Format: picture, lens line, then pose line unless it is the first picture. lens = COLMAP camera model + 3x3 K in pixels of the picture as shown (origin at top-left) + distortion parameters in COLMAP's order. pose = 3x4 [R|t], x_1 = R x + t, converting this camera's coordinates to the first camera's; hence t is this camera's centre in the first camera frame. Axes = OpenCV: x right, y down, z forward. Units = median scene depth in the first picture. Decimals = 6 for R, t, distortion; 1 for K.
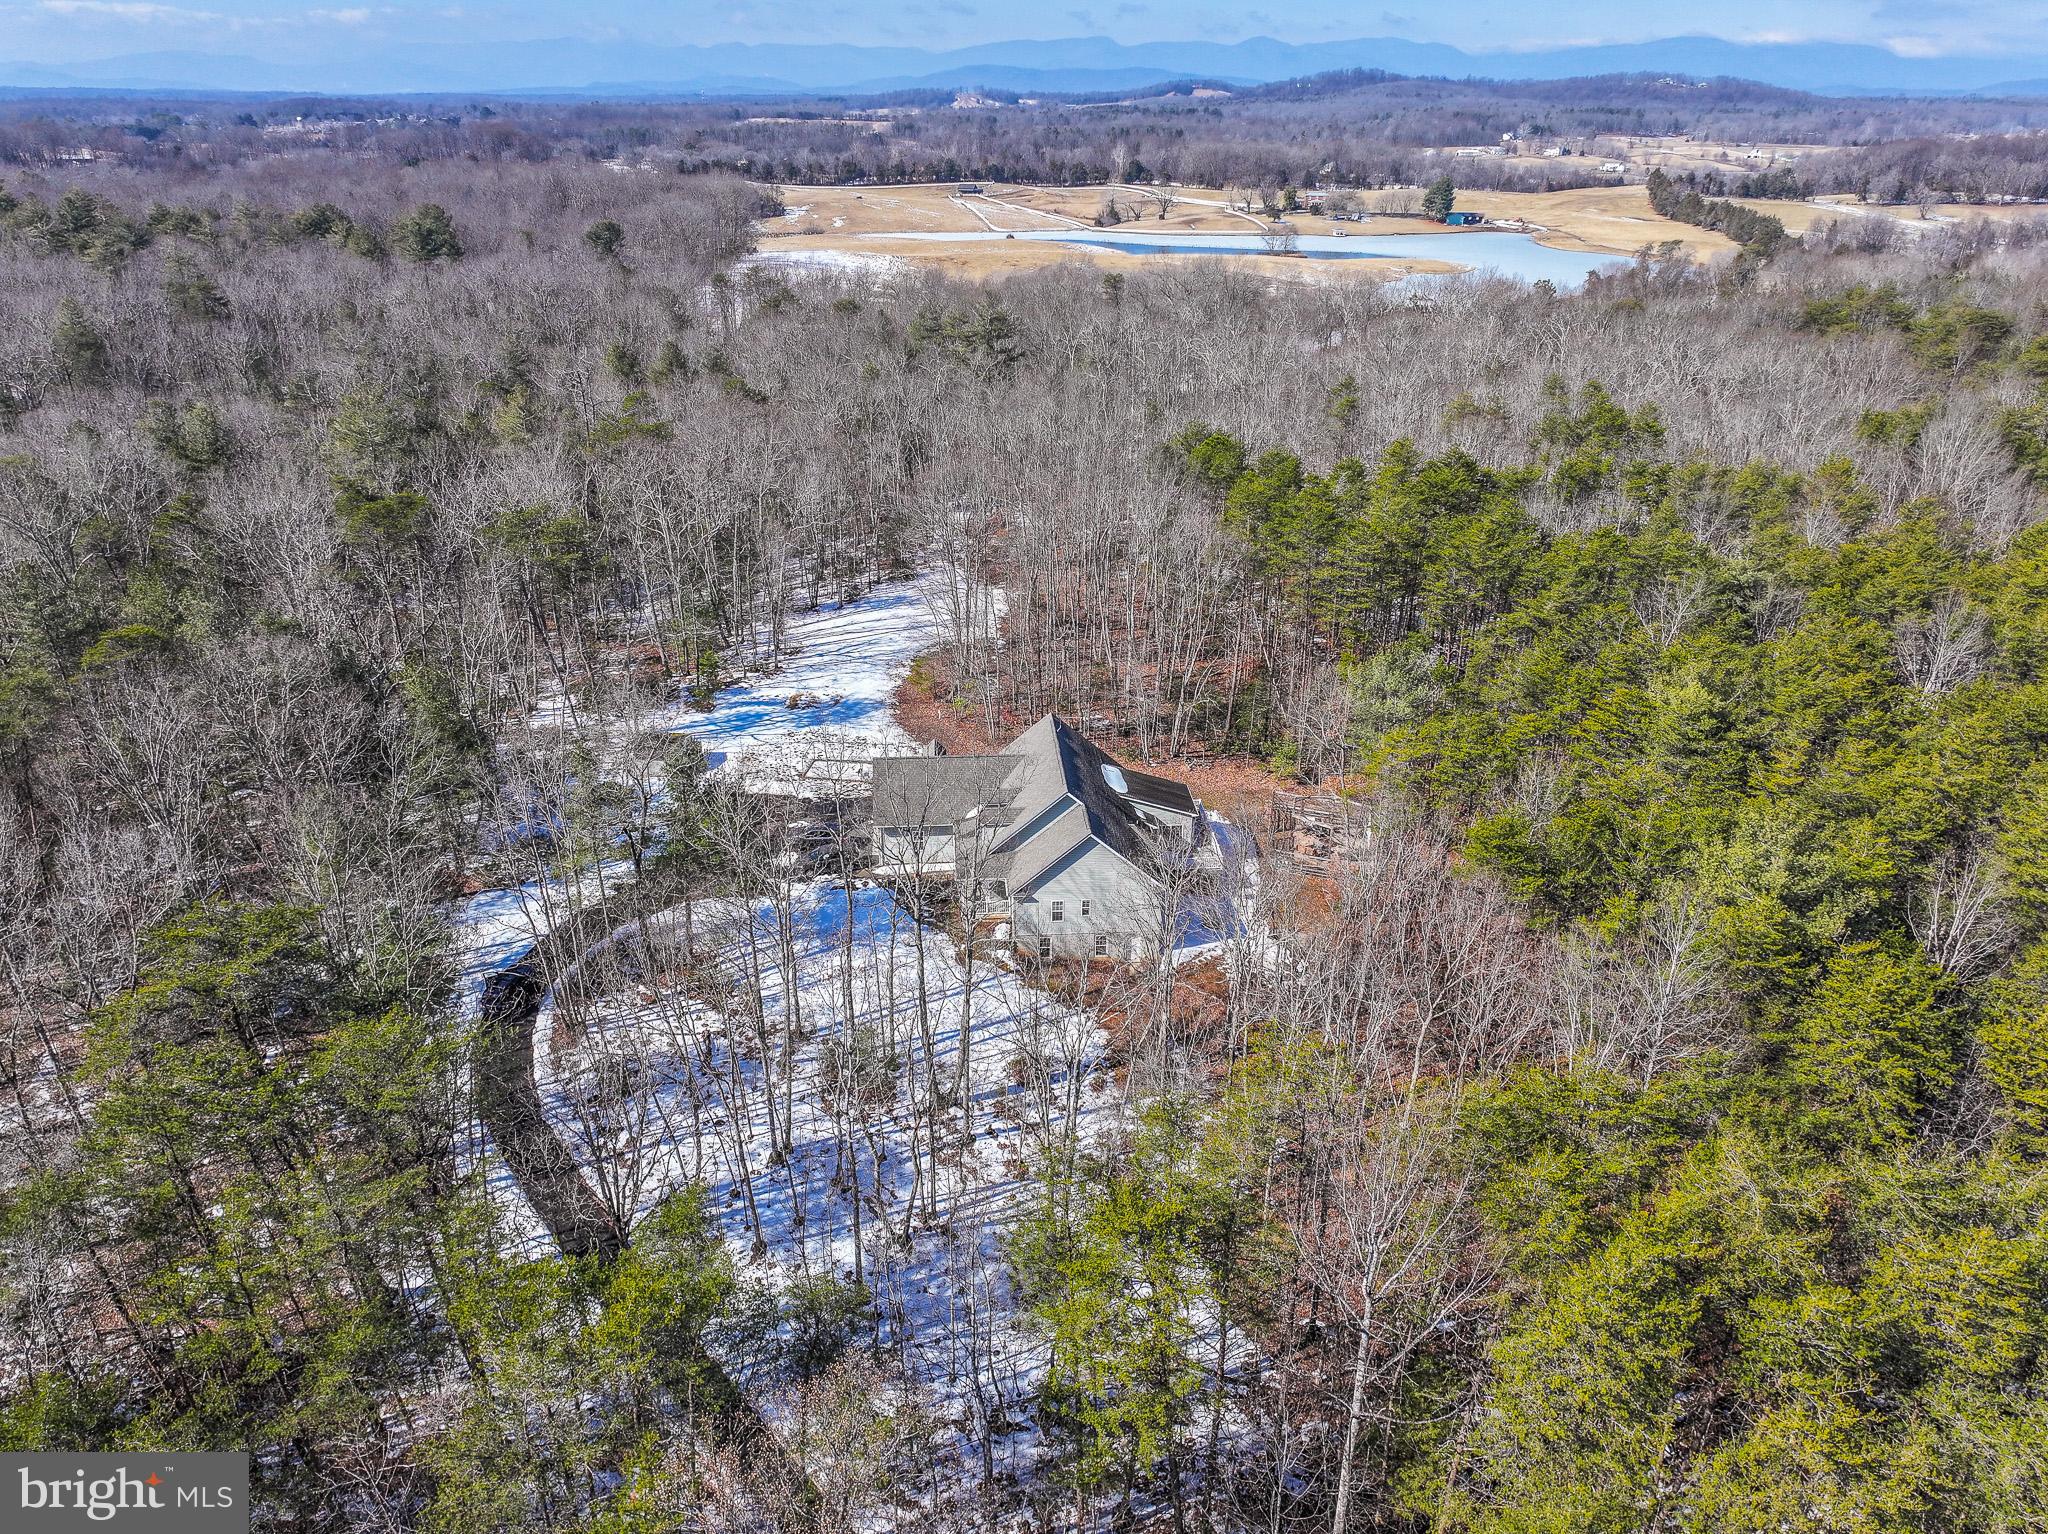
lens RADIAL K [[1434.7, 0, 1029.2], [0, 1434.7, 761.4], [0, 0, 1]] dist [0.007452, -0.006077]
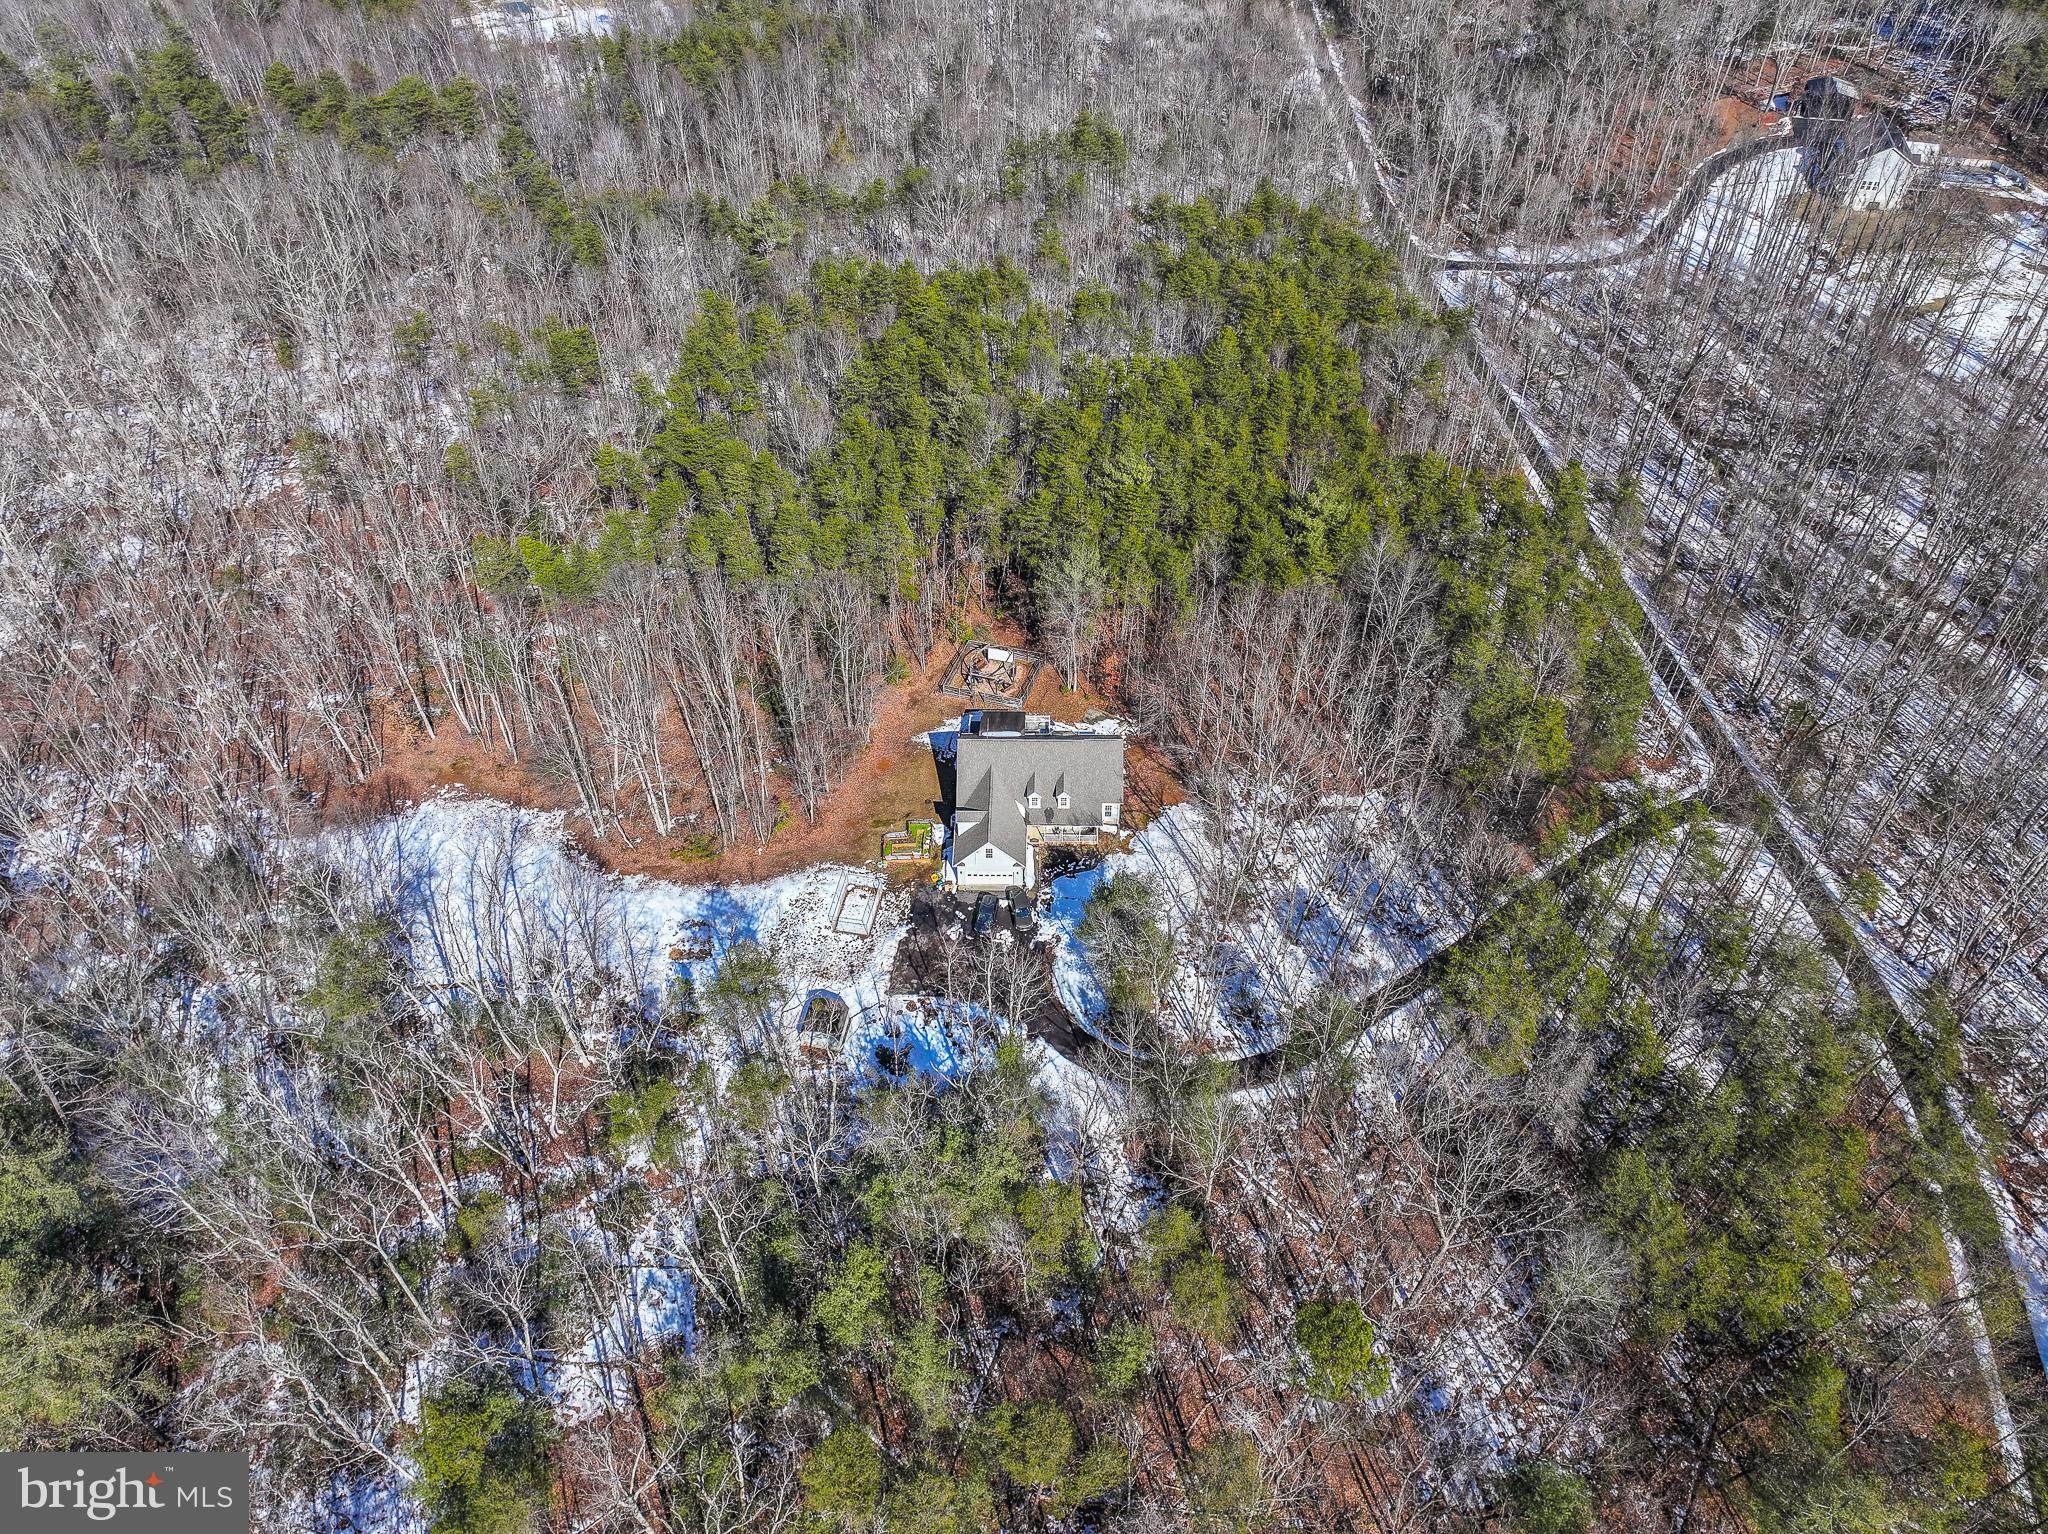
lens RADIAL K [[1434.7, 0, 1029.2], [0, 1434.7, 761.4], [0, 0, 1]] dist [0.007452, -0.006077]
pose [[0.078689, -0.703983, 0.705844, -1.006229], [0.419792, 0.665602, 0.617048, -0.873301], [-0.904203, 0.247753, 0.347902, 0.449659]]
